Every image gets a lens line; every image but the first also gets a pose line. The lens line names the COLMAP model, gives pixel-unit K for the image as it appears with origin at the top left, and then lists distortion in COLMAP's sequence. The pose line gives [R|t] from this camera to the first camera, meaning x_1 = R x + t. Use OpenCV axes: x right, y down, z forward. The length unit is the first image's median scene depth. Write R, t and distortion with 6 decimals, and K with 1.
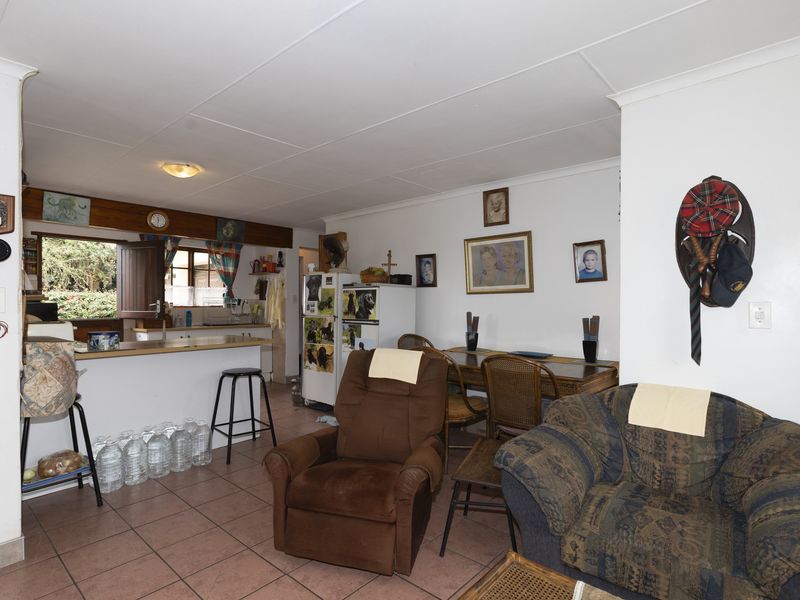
lens RADIAL K [[438.8, 0, 400.0], [0, 438.8, 300.0], [0, 0, 1]] dist [0.002194, 0.000442]
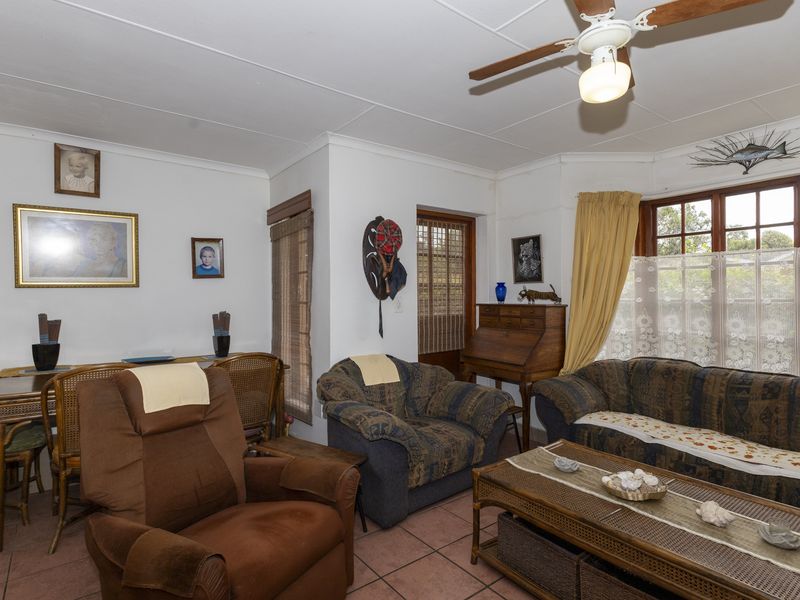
lens RADIAL K [[438.8, 0, 400.0], [0, 438.8, 300.0], [0, 0, 1]] dist [0.002194, 0.000442]
pose [[0.190392, -0.006790, 0.981685, -0.464667], [0.001111, 0.999977, 0.006701, 0.002199], [-0.981708, -0.000186, 0.190395, 0.370011]]
